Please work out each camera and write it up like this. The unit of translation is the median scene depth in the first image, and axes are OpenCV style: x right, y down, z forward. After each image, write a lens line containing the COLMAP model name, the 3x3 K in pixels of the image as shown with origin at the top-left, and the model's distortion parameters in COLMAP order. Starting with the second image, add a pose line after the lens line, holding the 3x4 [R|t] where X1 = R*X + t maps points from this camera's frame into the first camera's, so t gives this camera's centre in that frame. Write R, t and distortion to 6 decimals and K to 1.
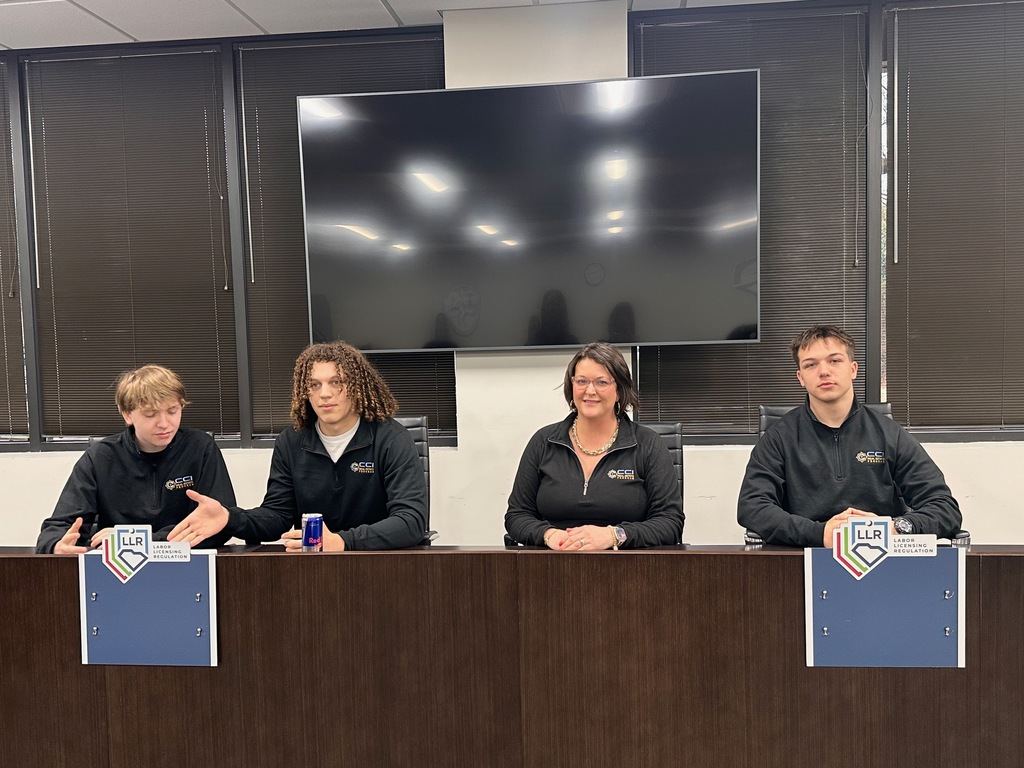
lens RADIAL K [[928.5, 0, 515.1], [0, 928.5, 388.4], [0, 0, 1]] dist [0.024642, 0.000000]
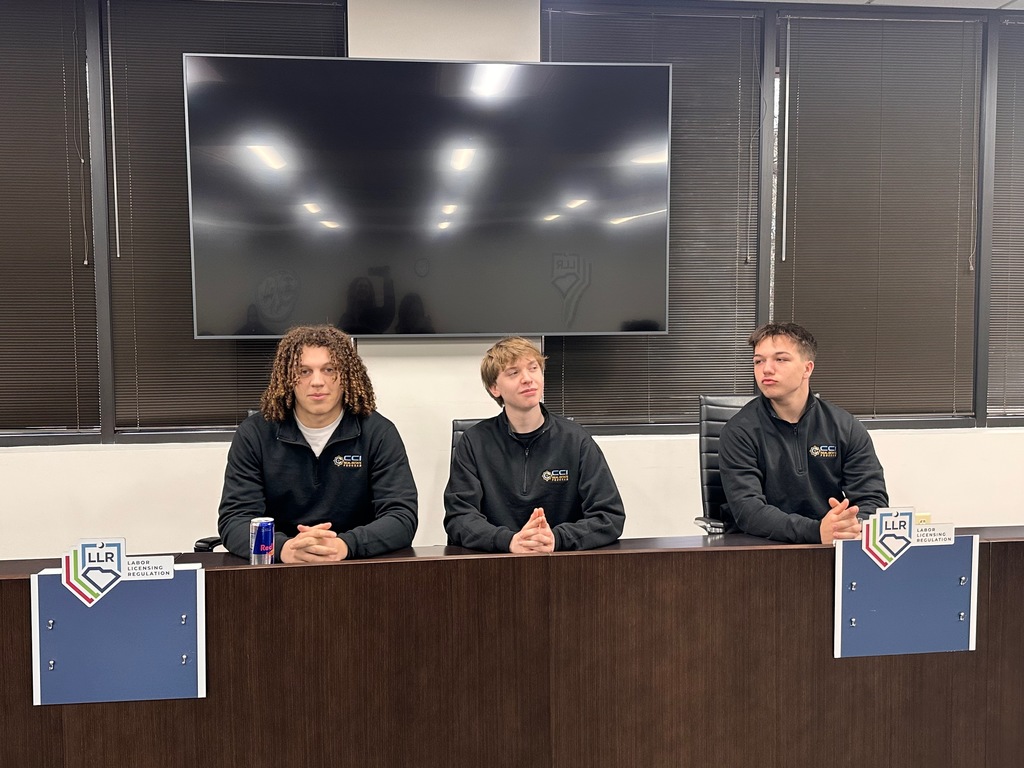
lens RADIAL K [[928.5, 0, 512.5], [0, 928.5, 384.0], [0, 0, 1]] dist [0.024642, 0.000000]
pose [[0.975384, 0.004596, 0.220464, -0.232506], [-0.006103, 0.999962, 0.006158, -0.001284], [-0.220427, -0.007352, 0.975376, 0.091234]]
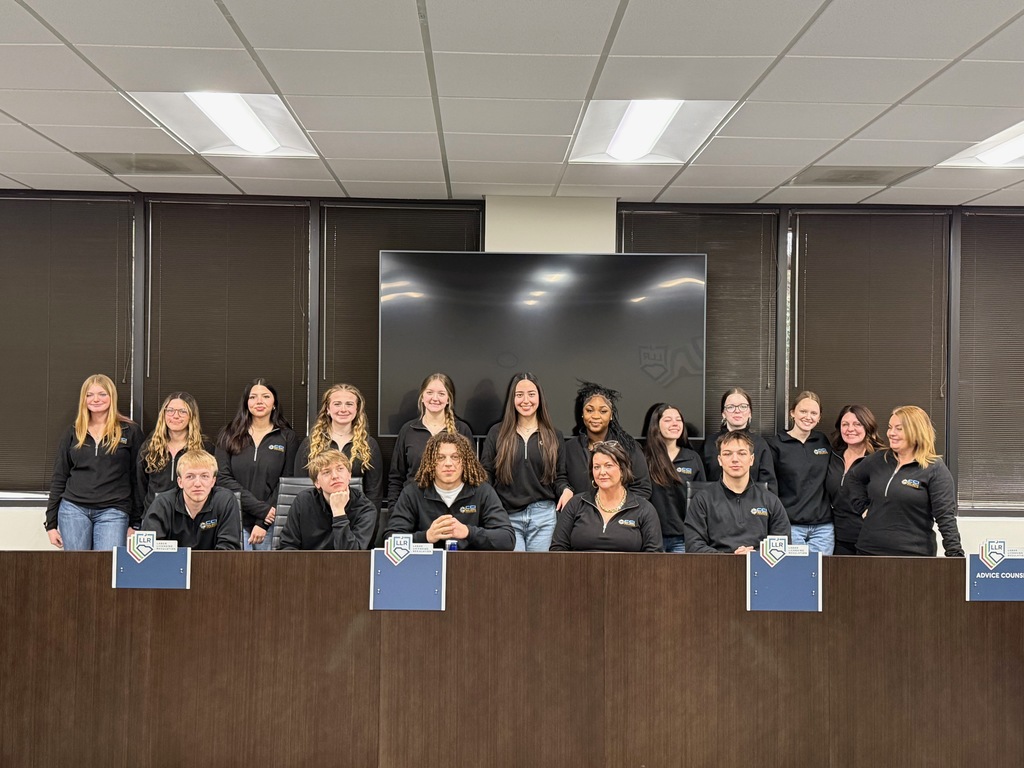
lens RADIAL K [[1164.7, 0, 496.6], [0, 1164.7, 390.8], [0, 0, 1]] dist [0.114917, 0.000000]
pose [[0.990618, 0.039018, 0.130969, -0.541030], [-0.030518, 0.997333, -0.066297, 0.007098], [-0.133206, 0.061678, 0.989167, -1.384557]]
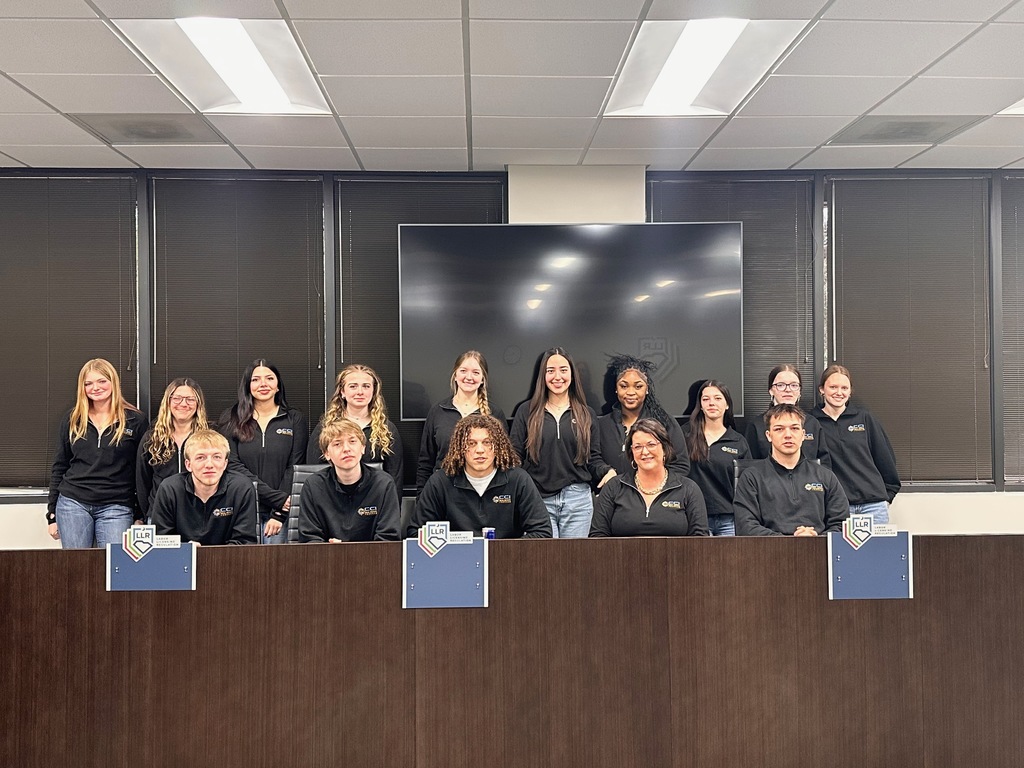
lens RADIAL K [[1055.7, 0, 512.2], [0, 1055.7, 385.5], [0, 0, 1]] dist [0.087489, 0.000000]
pose [[0.988583, 0.019603, 0.149395, -0.564134], [-0.008276, 0.997068, -0.076070, 0.046211], [-0.150448, 0.073966, 0.985847, -0.897606]]
